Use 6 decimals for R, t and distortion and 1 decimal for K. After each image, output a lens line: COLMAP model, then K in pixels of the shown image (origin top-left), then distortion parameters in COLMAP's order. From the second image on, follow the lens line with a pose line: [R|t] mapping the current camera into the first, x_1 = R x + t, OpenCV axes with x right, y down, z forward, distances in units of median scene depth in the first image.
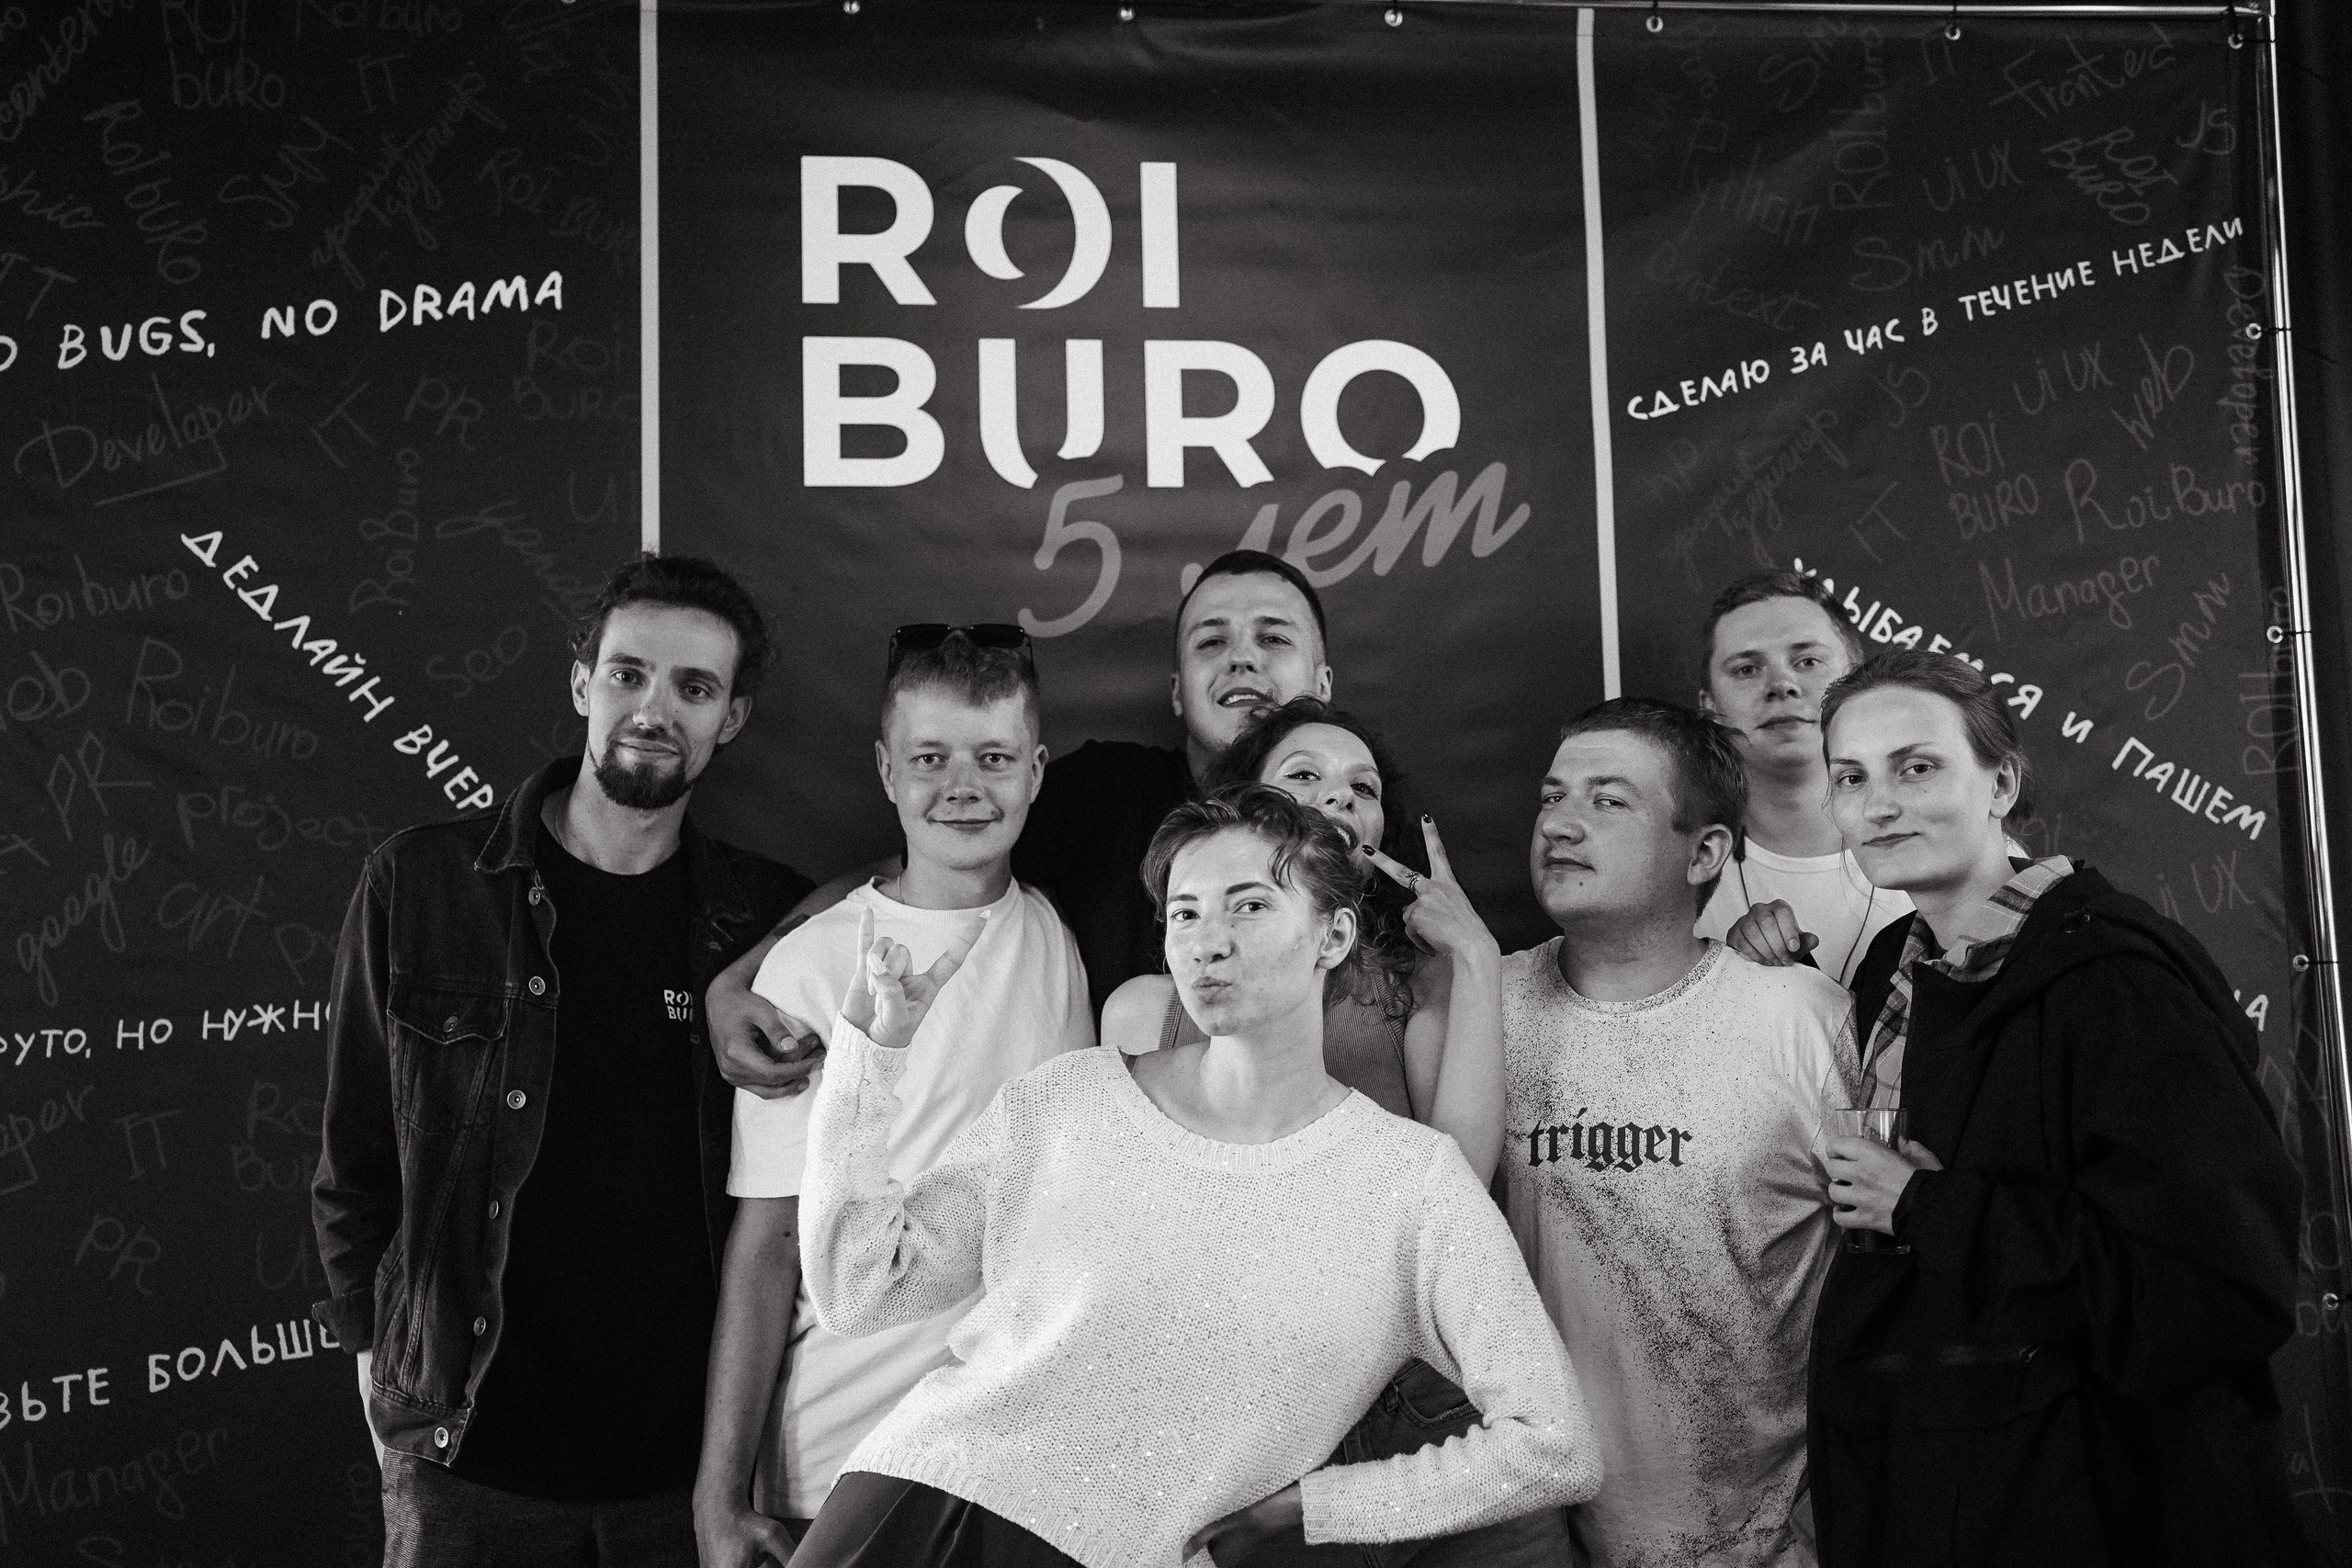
lens RADIAL K [[2446.9, 0, 1192.1], [0, 2446.9, 763.6], [0, 0, 1]] dist [0.024886, 0.000000]
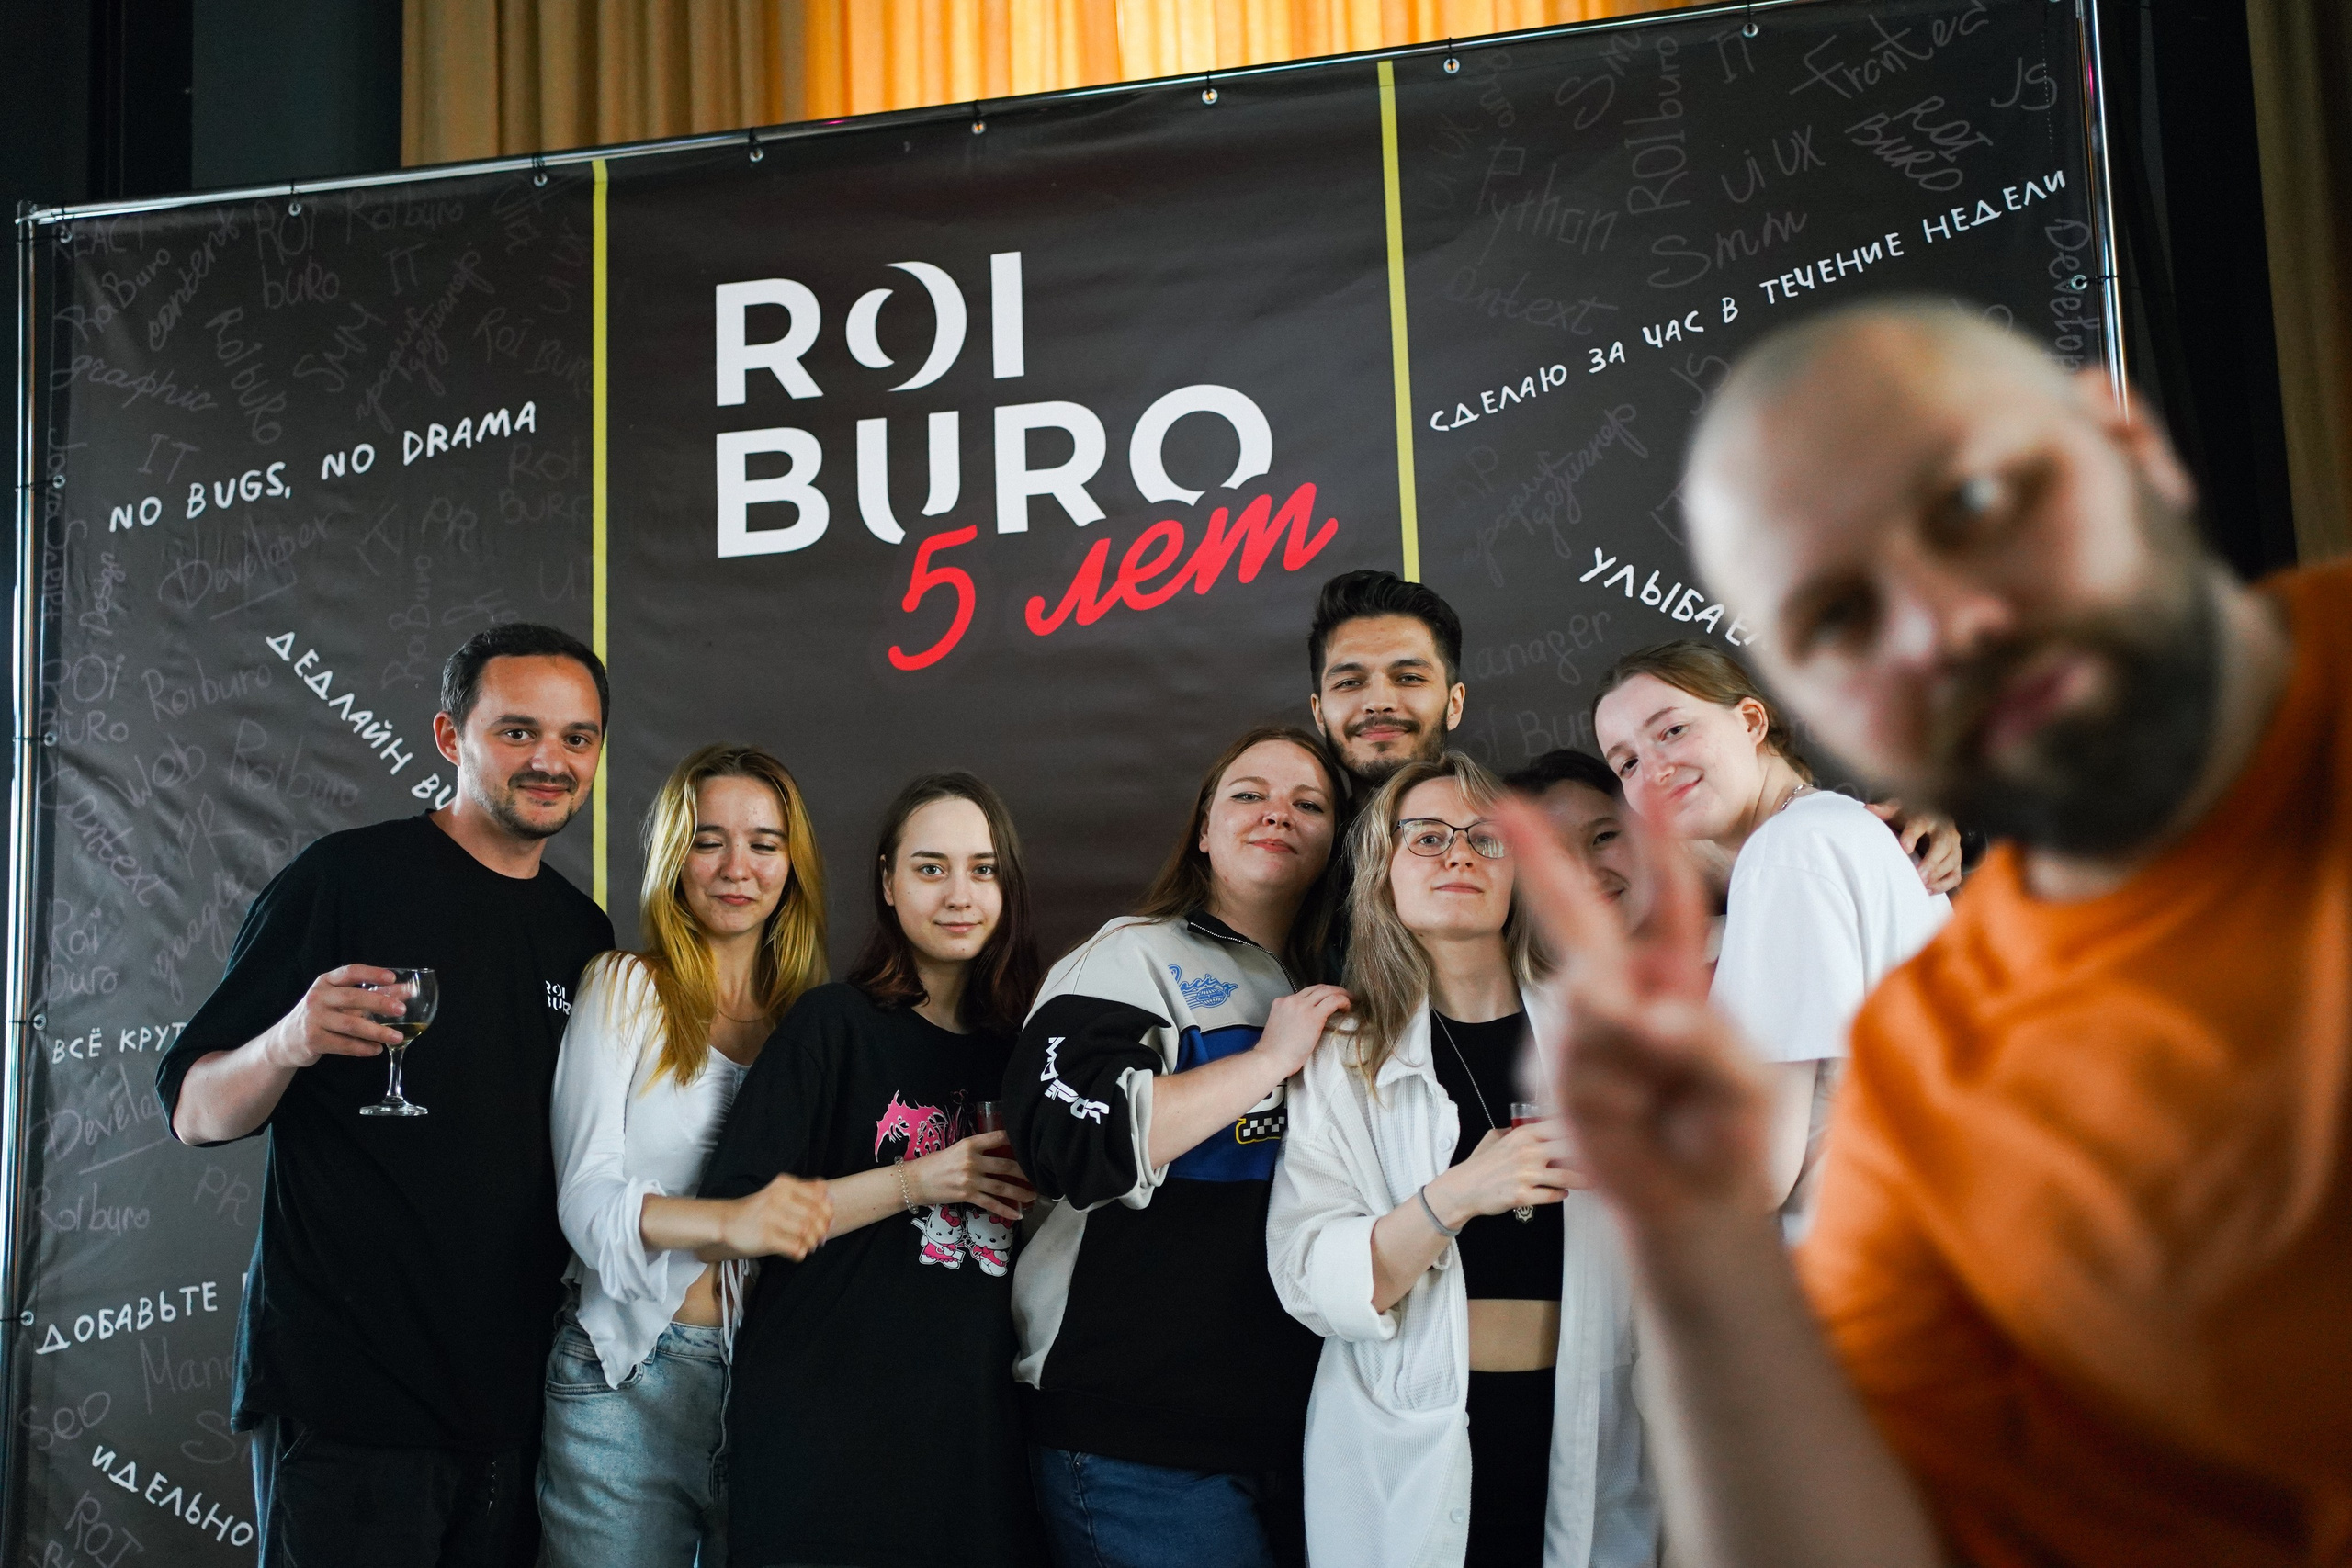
lens RADIAL K [[2446.9, 0, 1184.9], [0, 2446.9, 784.1], [0, 0, 1]] dist [0.024886, 0.000000]
pose [[0.944320, -0.054776, -0.324436, 0.427187], [0.045324, 0.998301, -0.036625, 0.049311], [0.325891, 0.019882, 0.945198, -0.050927]]
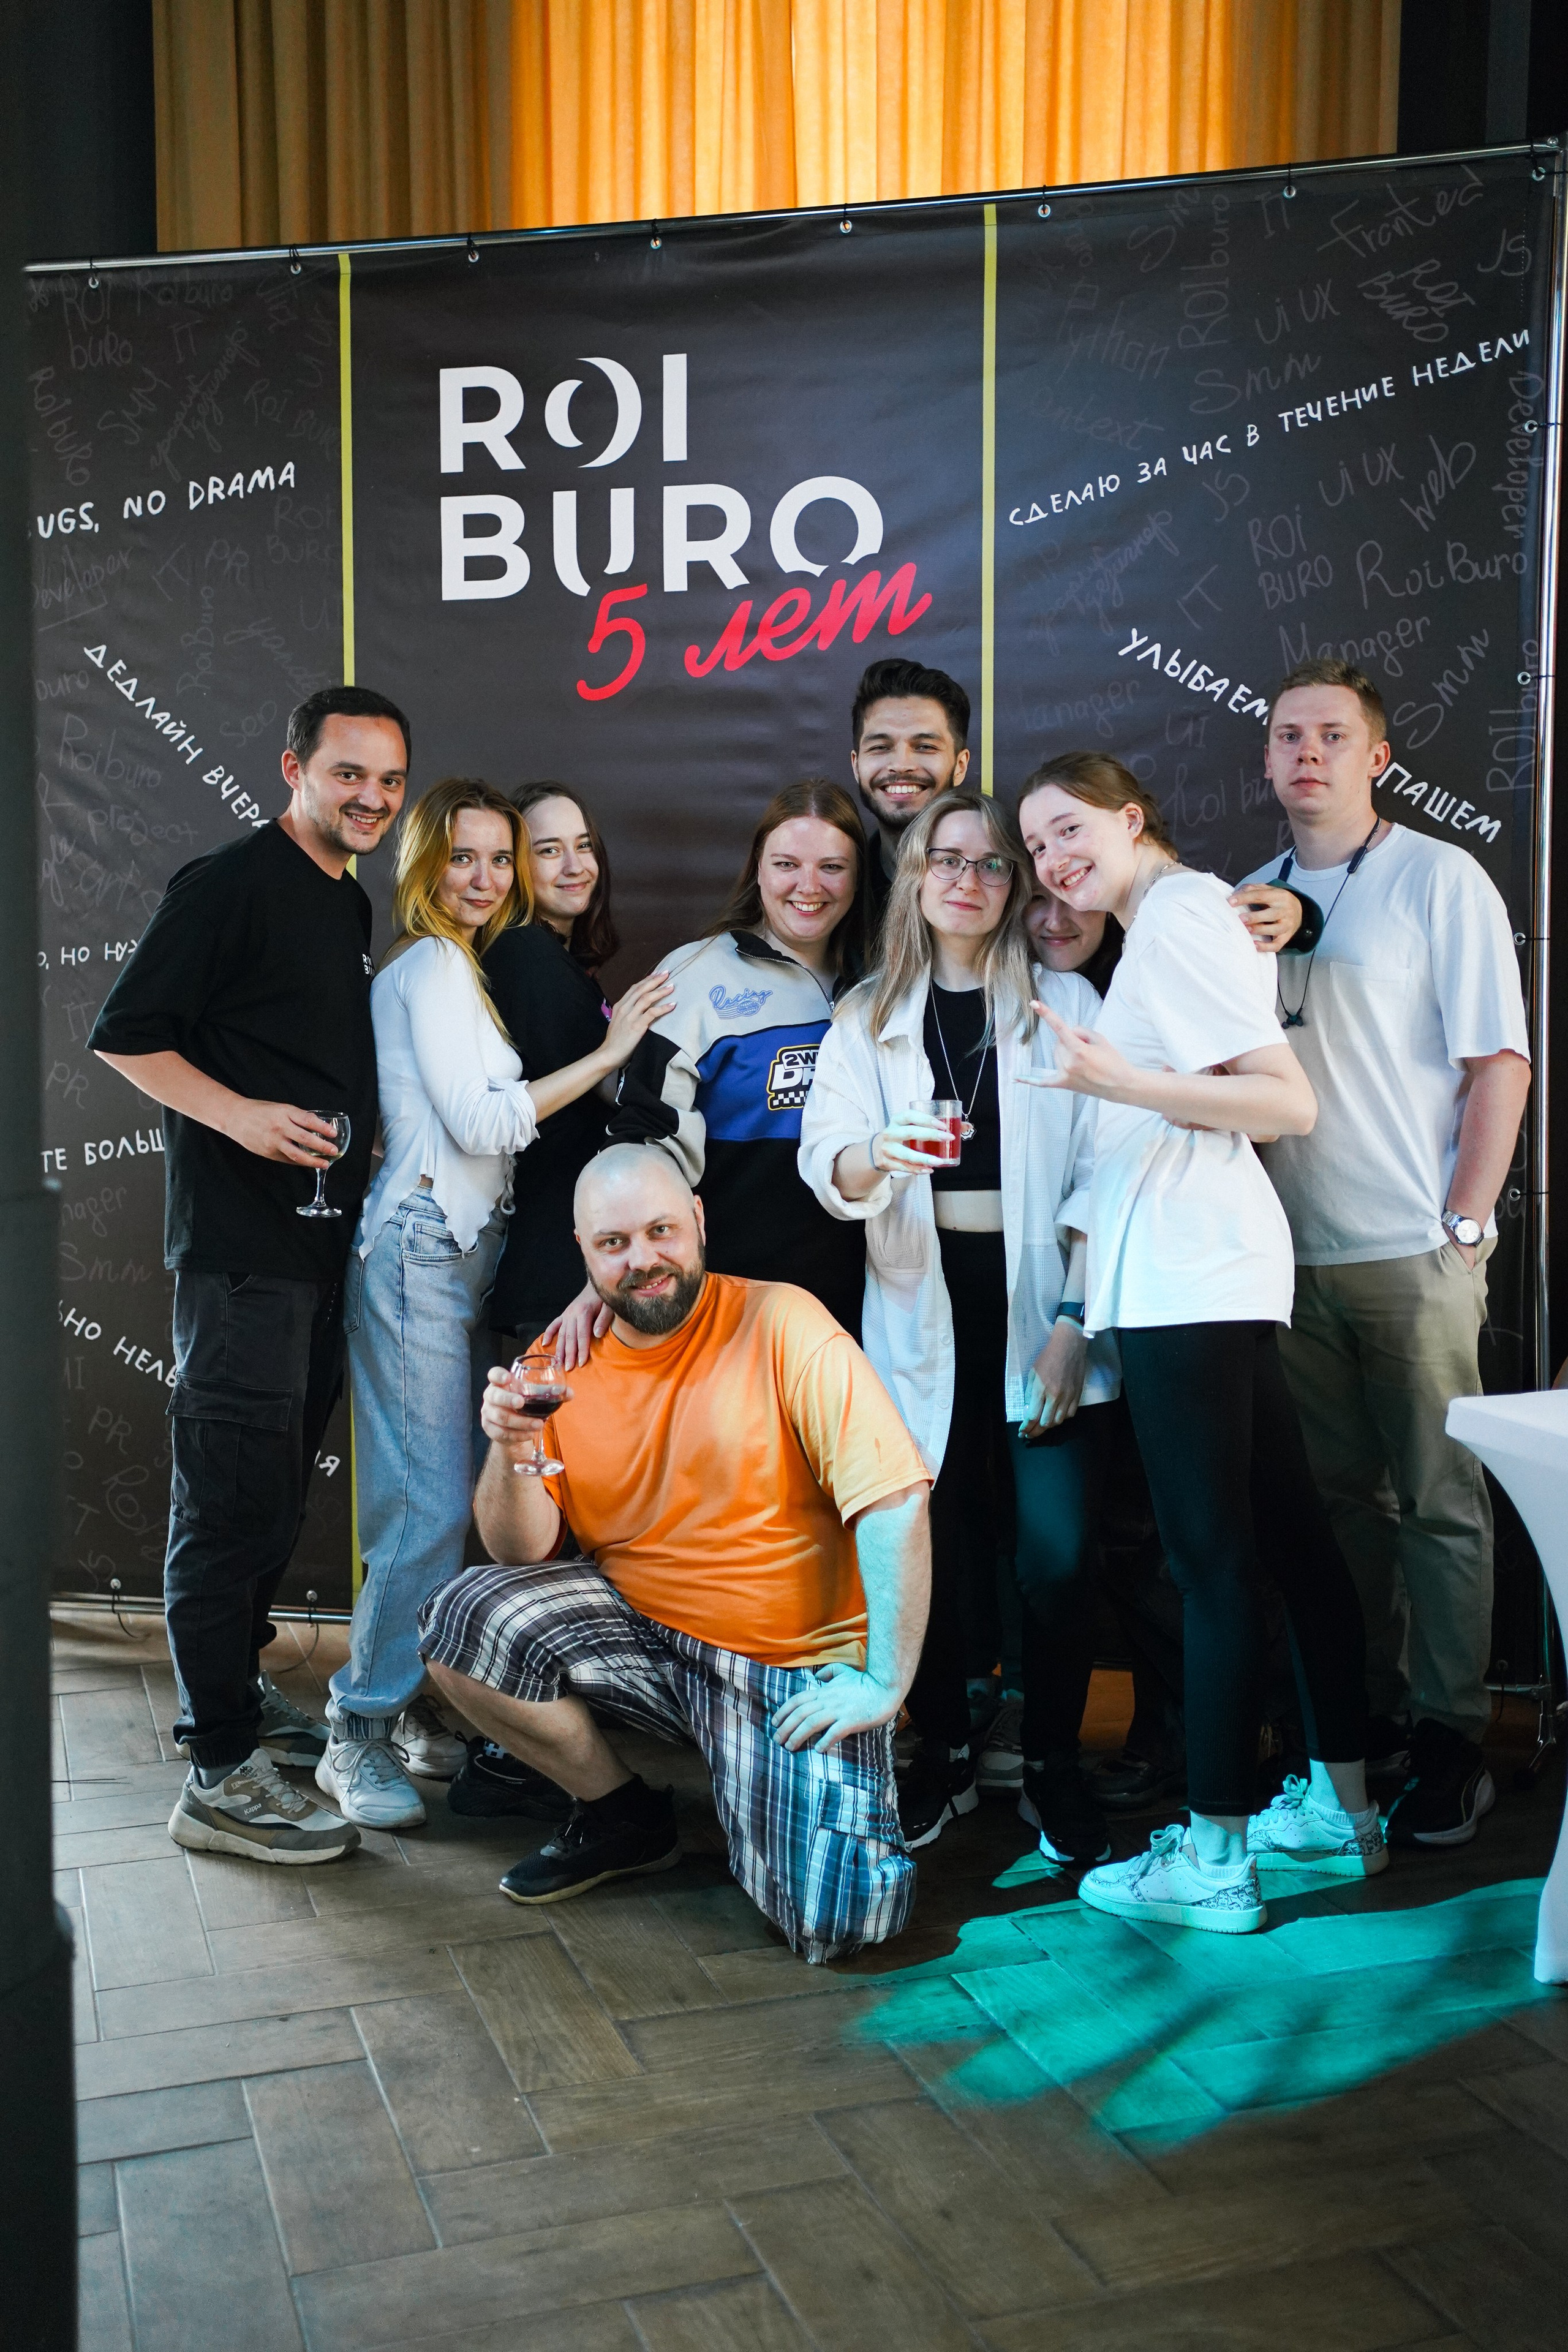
lens RADIAL K [[2447.1, 0, 787.8], [0, 2447.1, 1176.6], [0, 0, 1]] dist [0.024886, 0.000000]
pose [[0.933199, 0.052659, -0.355480, 0.576973], [0.011149, 0.984487, 0.175106, -0.026421], [0.359186, -0.167372, 0.918135, -0.351847]]
